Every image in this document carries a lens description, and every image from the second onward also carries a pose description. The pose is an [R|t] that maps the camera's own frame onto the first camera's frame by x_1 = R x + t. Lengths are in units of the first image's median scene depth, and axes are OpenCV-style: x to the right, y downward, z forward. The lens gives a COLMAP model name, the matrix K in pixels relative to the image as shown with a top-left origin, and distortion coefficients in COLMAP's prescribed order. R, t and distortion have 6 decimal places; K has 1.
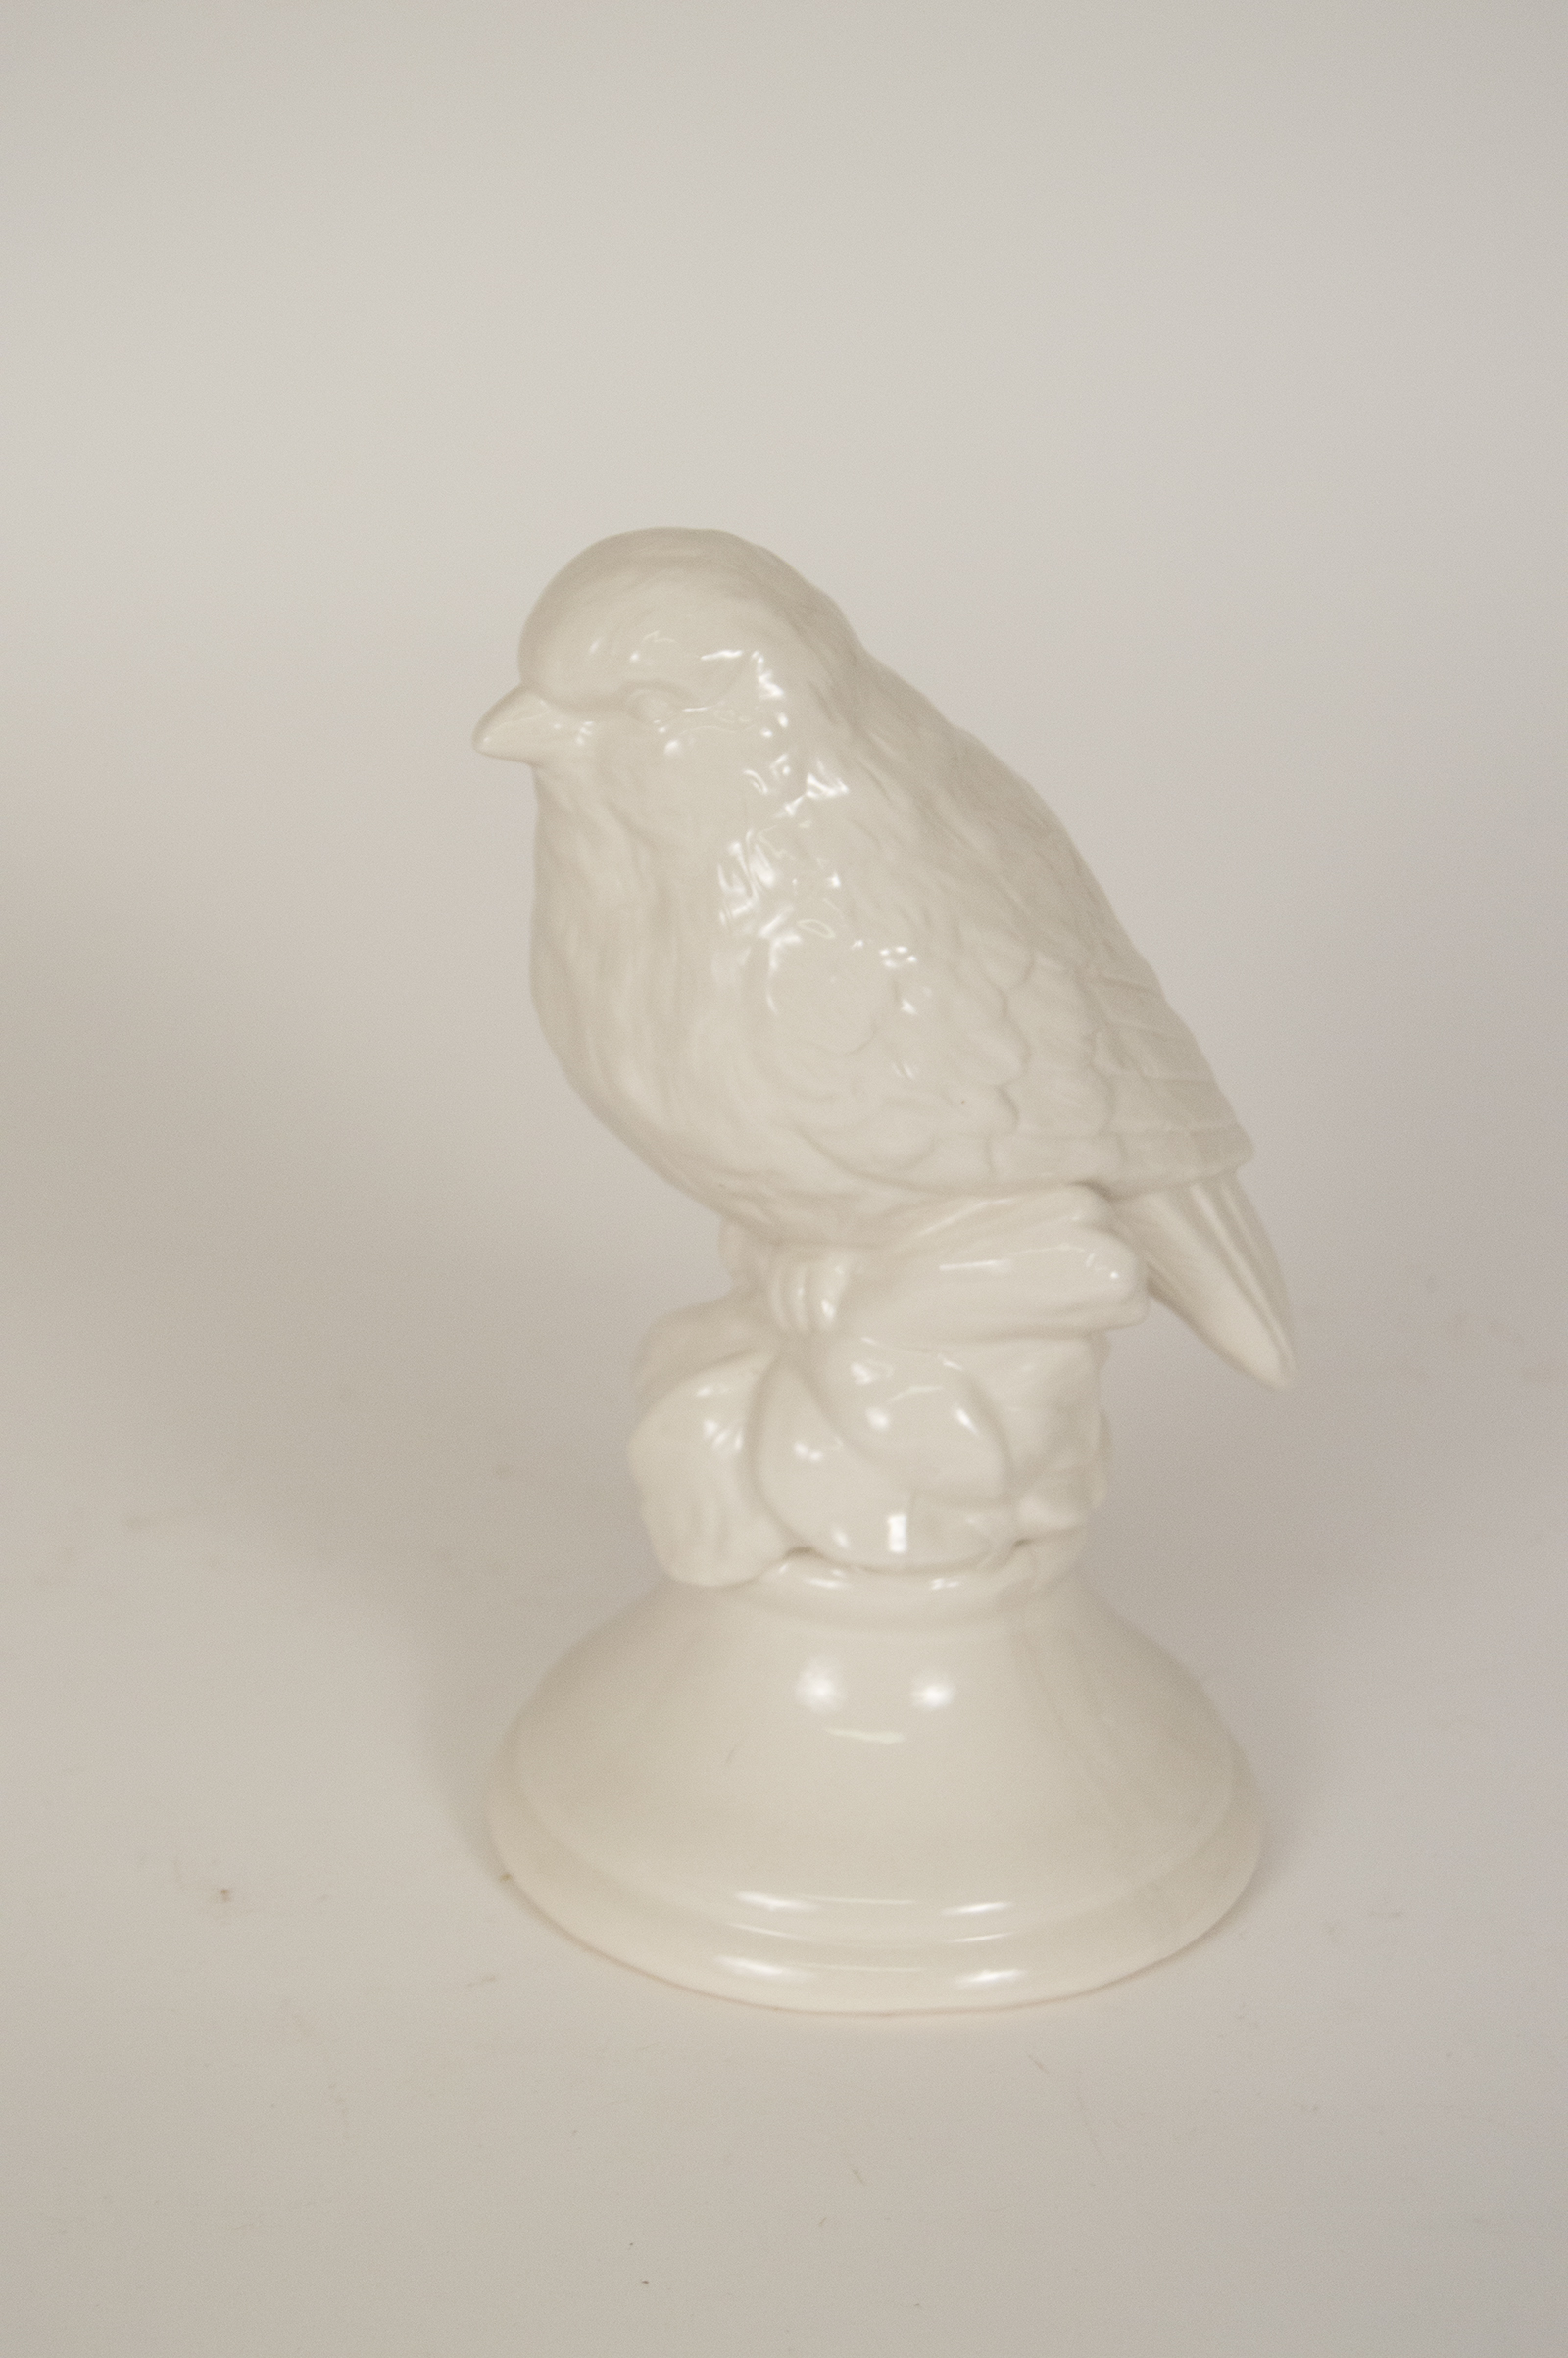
lens RADIAL K [[4348.0, 0, 791.4], [0, 4348.0, 1188.4], [0, 0, 1]] dist [-0.048843, 0.000000]
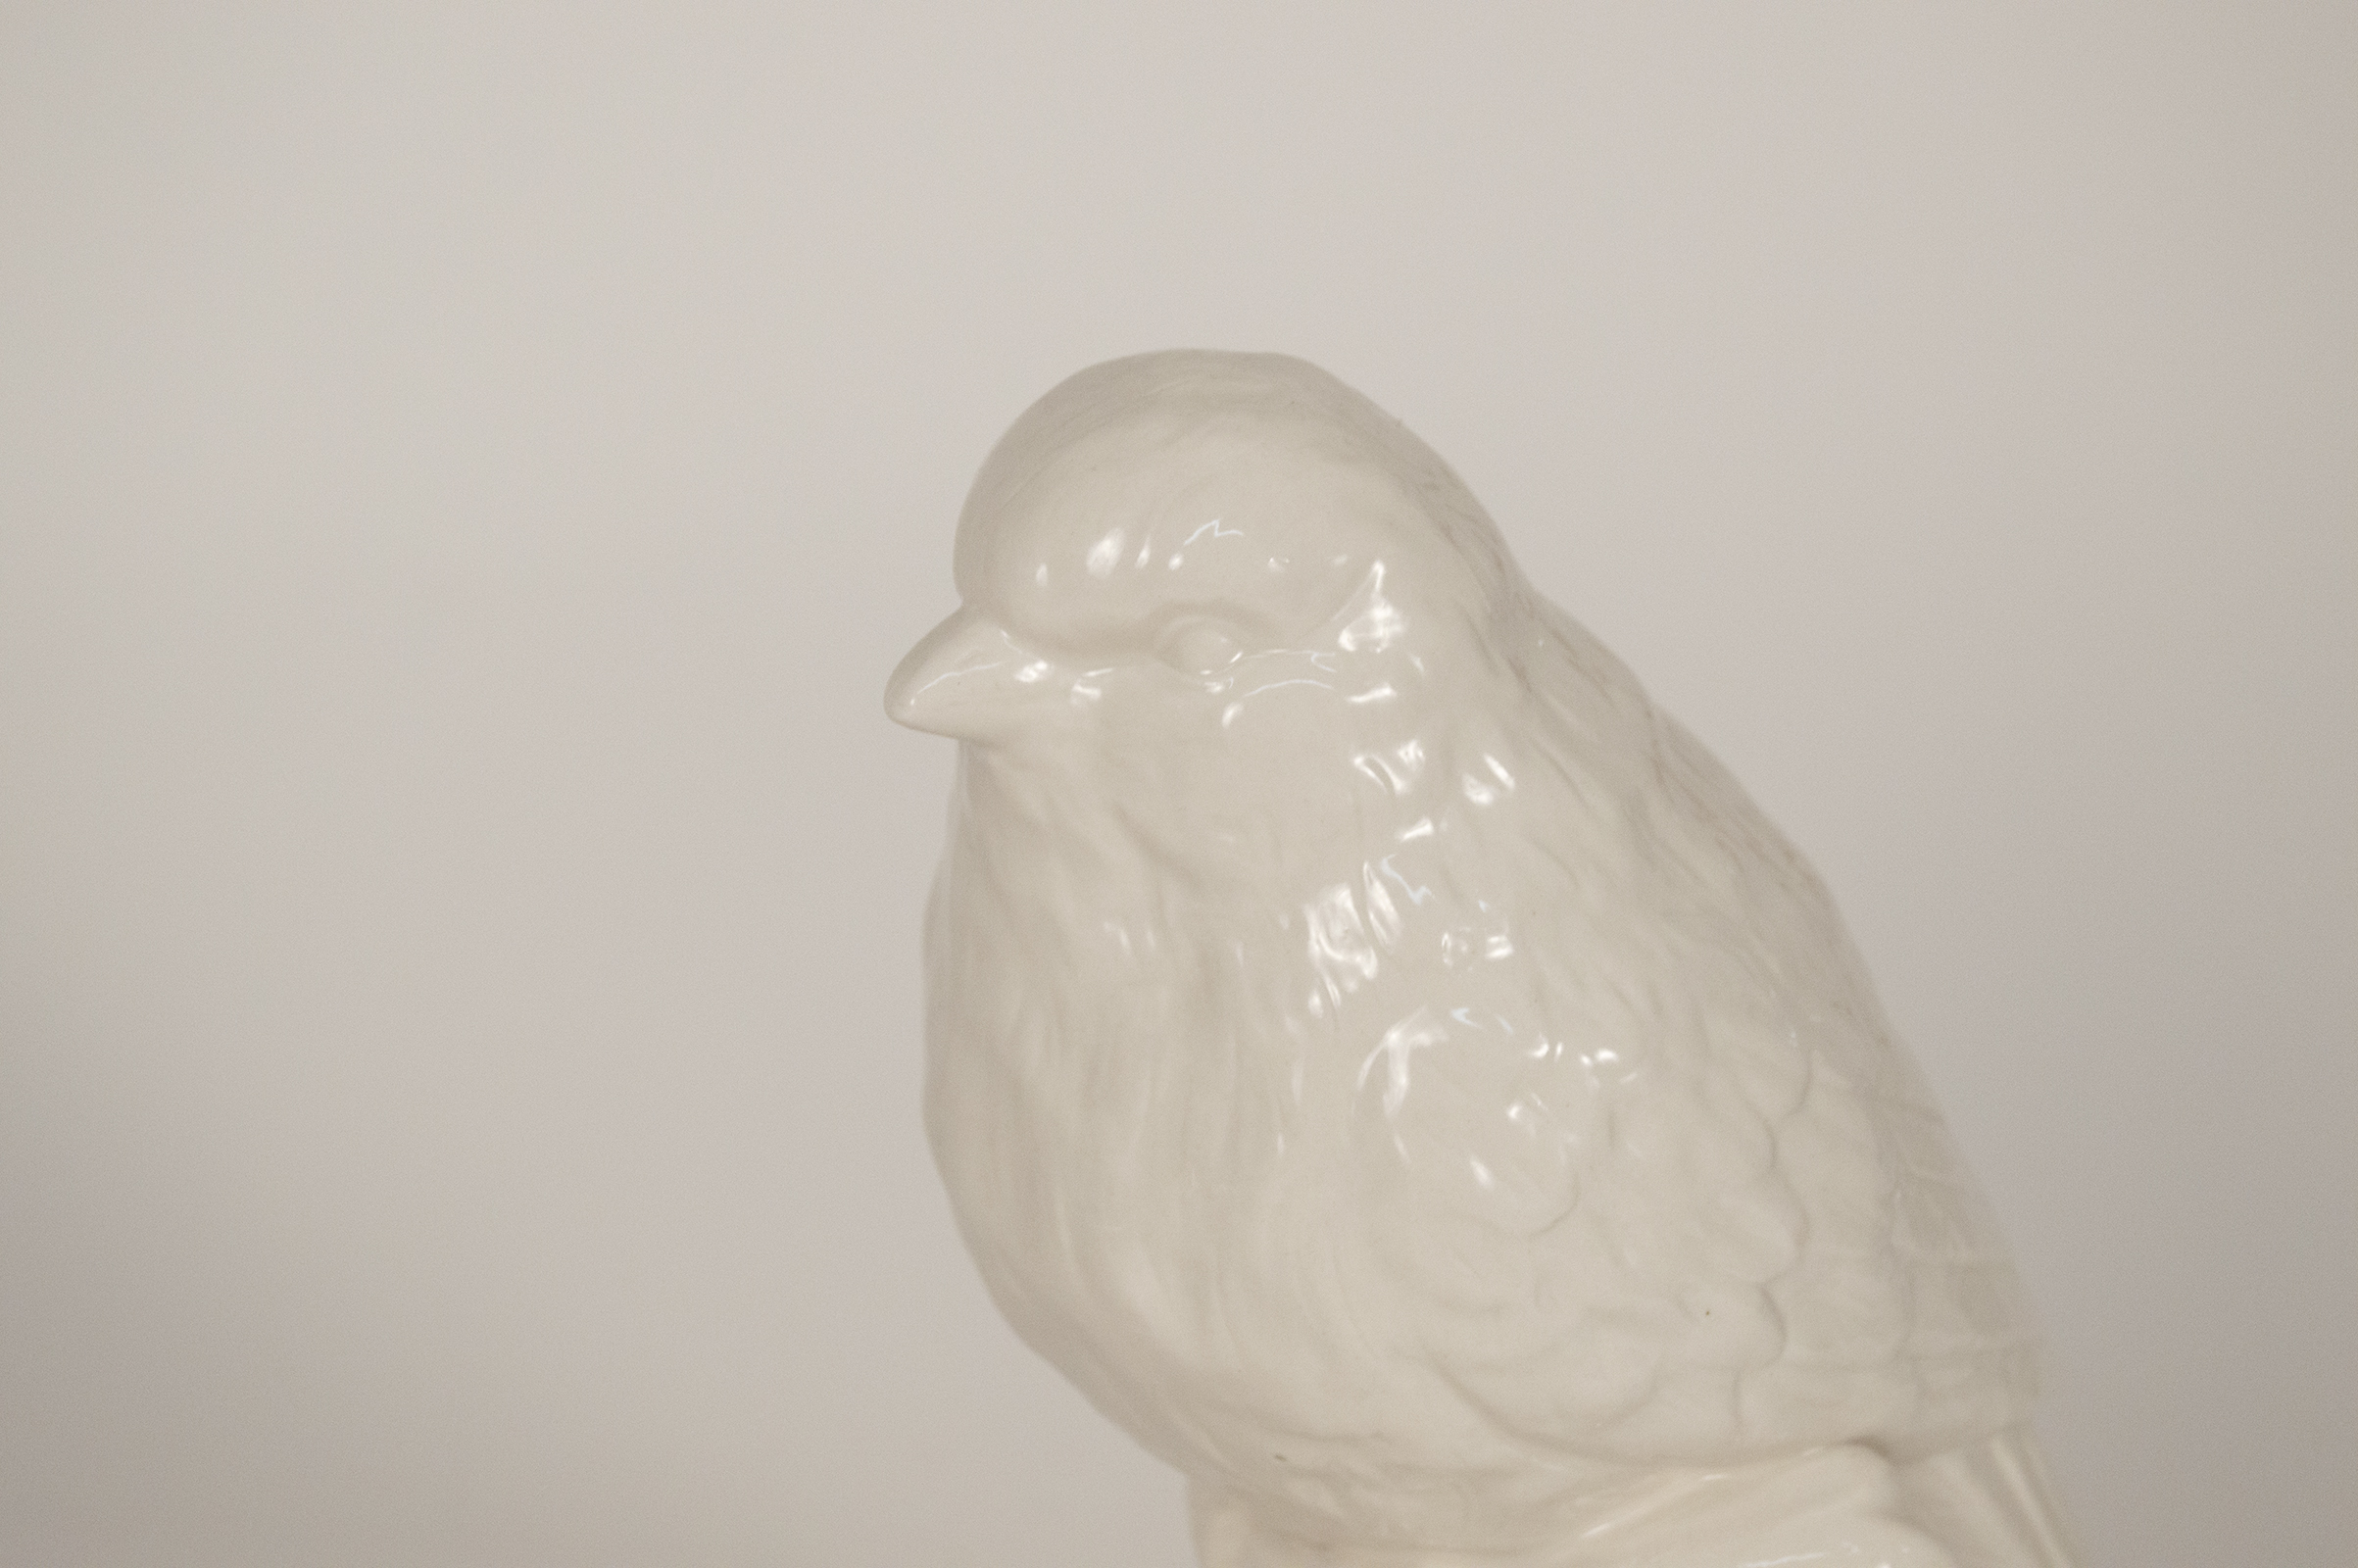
lens RADIAL K [[5394.4, 0, 1181.6], [0, 5394.4, 774.4], [0, 0, 1]] dist [-0.008187, 0.000000]
pose [[0.990691, 0.001163, 0.136122, -0.131671], [0.012628, 0.994866, -0.100407, -0.019941], [-0.135540, 0.101191, 0.985591, 0.278116]]
